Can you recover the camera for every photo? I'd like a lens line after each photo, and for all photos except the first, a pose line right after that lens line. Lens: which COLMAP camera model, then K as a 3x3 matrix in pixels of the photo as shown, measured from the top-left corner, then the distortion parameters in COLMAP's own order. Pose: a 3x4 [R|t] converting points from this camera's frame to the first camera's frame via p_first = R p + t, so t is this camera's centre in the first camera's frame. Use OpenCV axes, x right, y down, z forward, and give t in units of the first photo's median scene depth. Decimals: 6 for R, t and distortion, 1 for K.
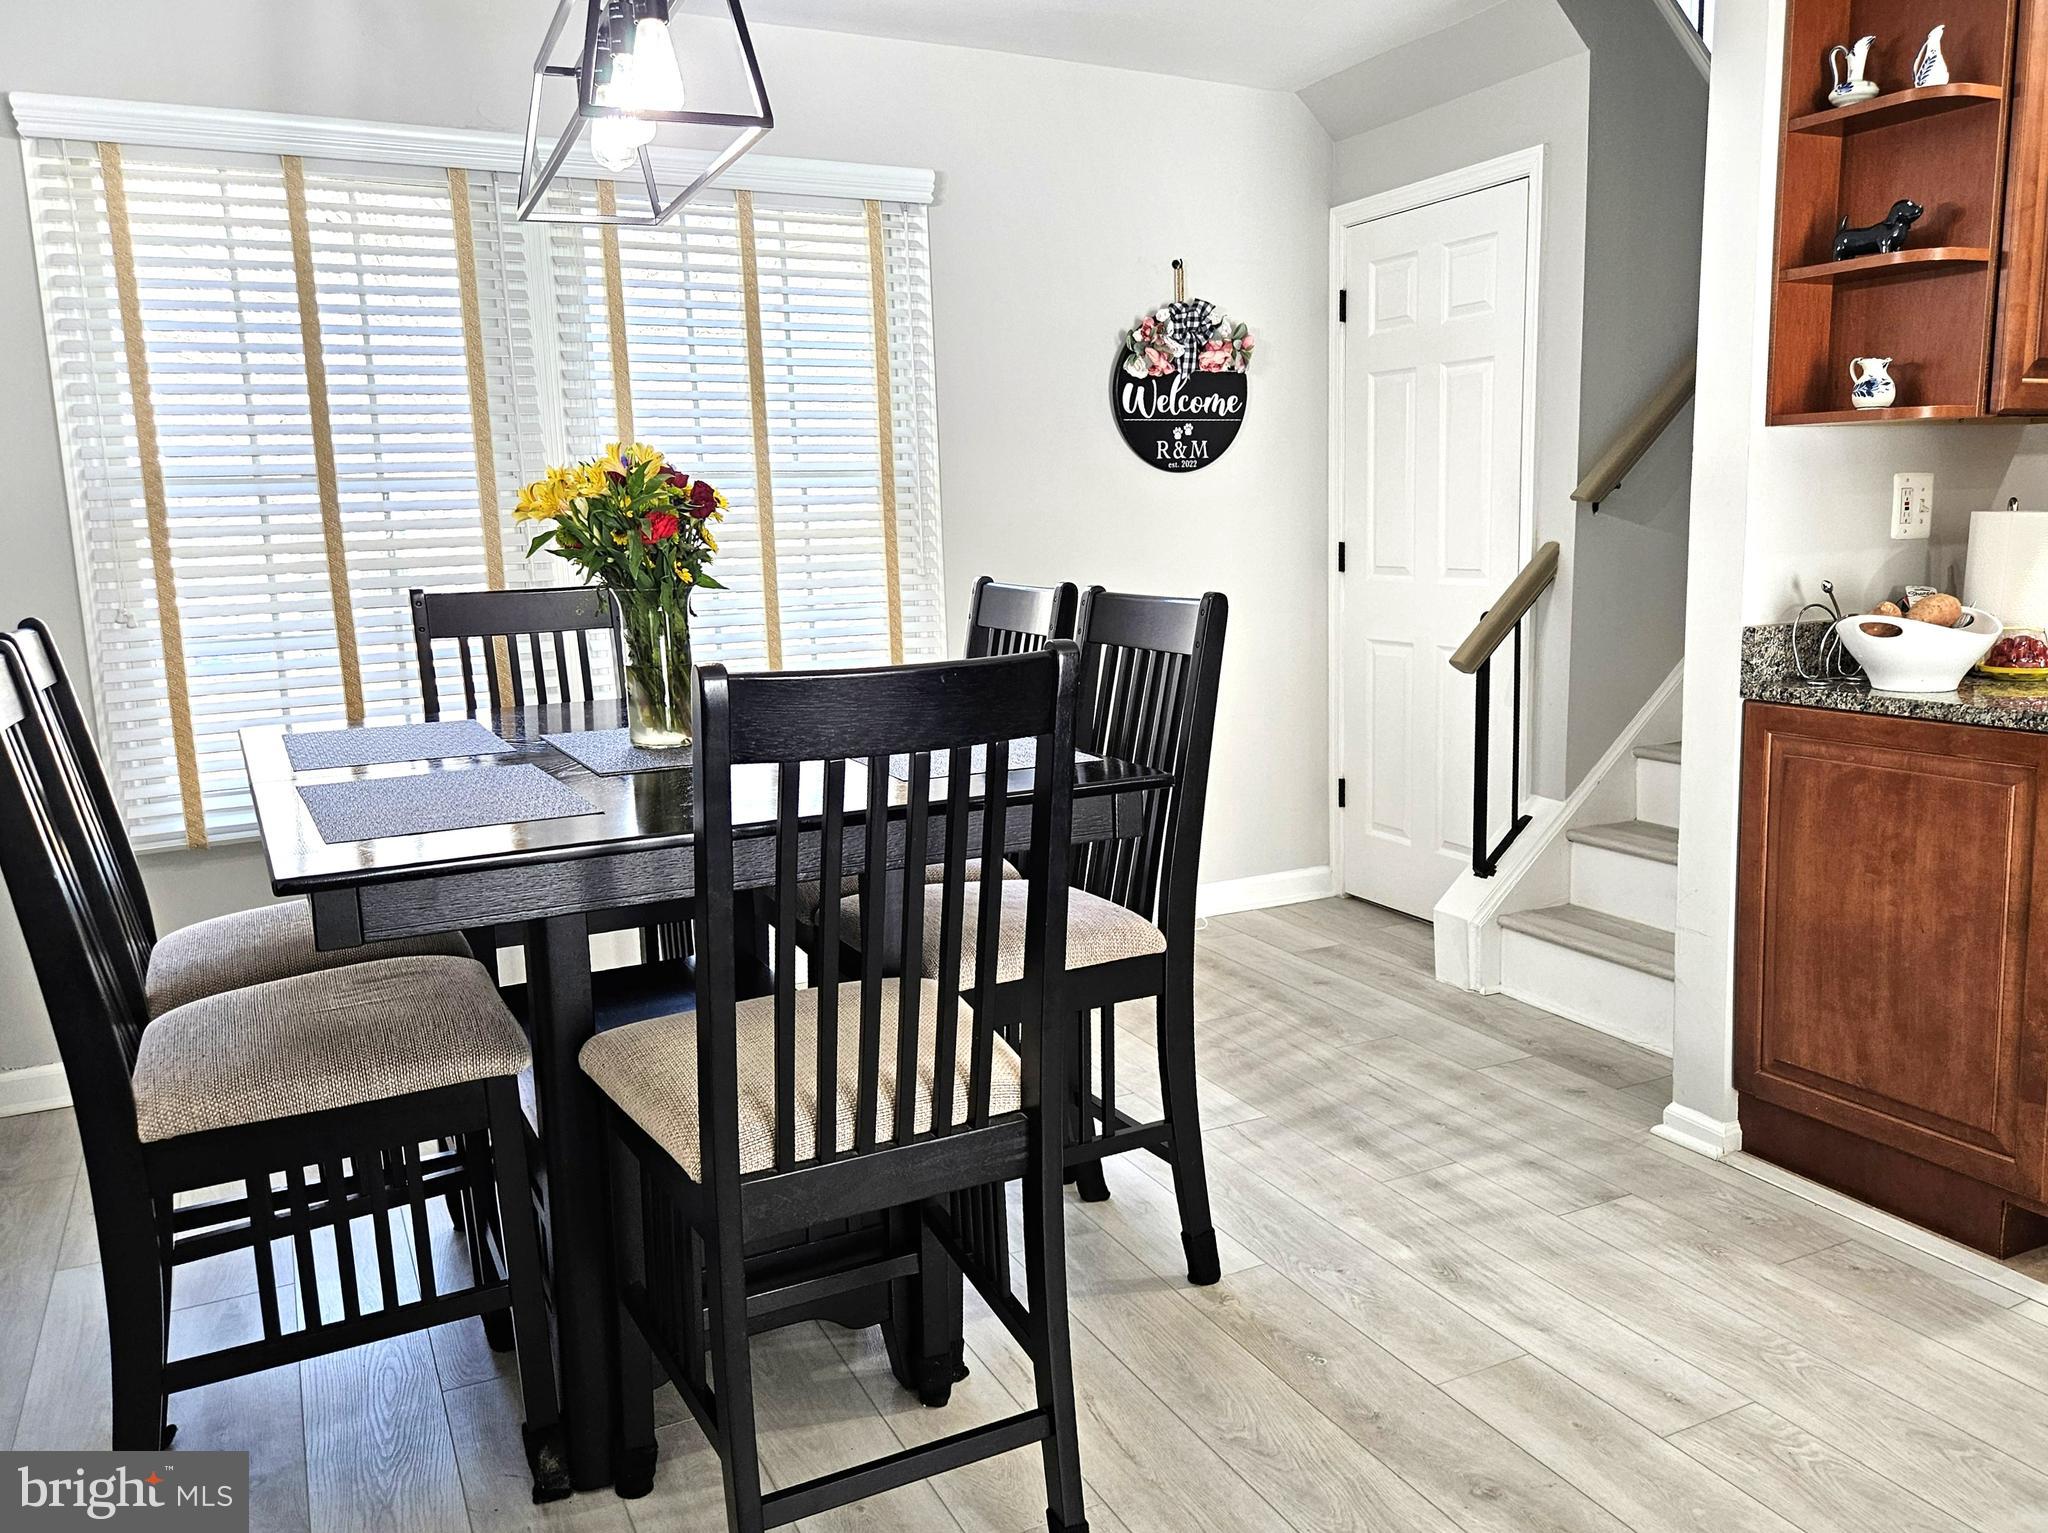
lens RADIAL K [[1536.7, 0, 1131.1], [0, 1536.7, 771.9], [0, 0, 1]] dist [0.045564, -0.040994]
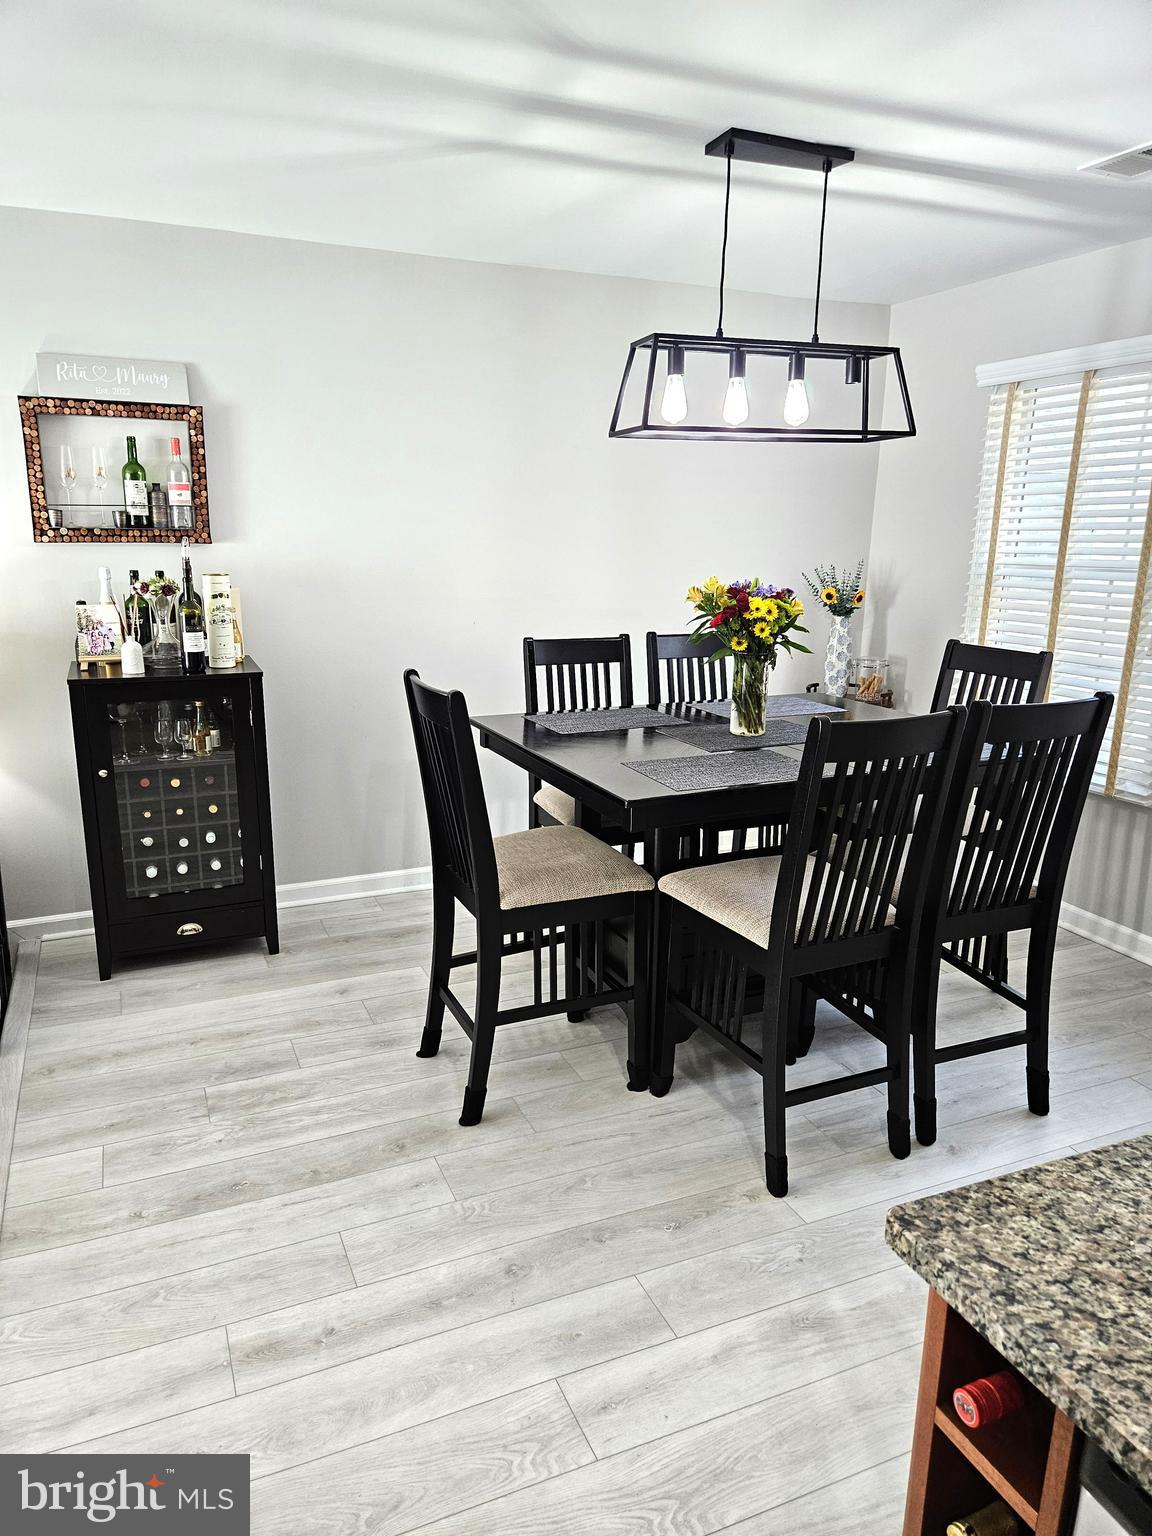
lens RADIAL K [[1038.0, 0, 574.2], [0, 1038.0, 799.9], [0, 0, 1]] dist [0.002923, -0.002673]
pose [[-0.111263, 0.268595, -0.956806, 0.928389], [-0.167495, 0.943942, 0.284461, -0.260798], [0.979574, 0.191911, -0.060038, 0.851511]]
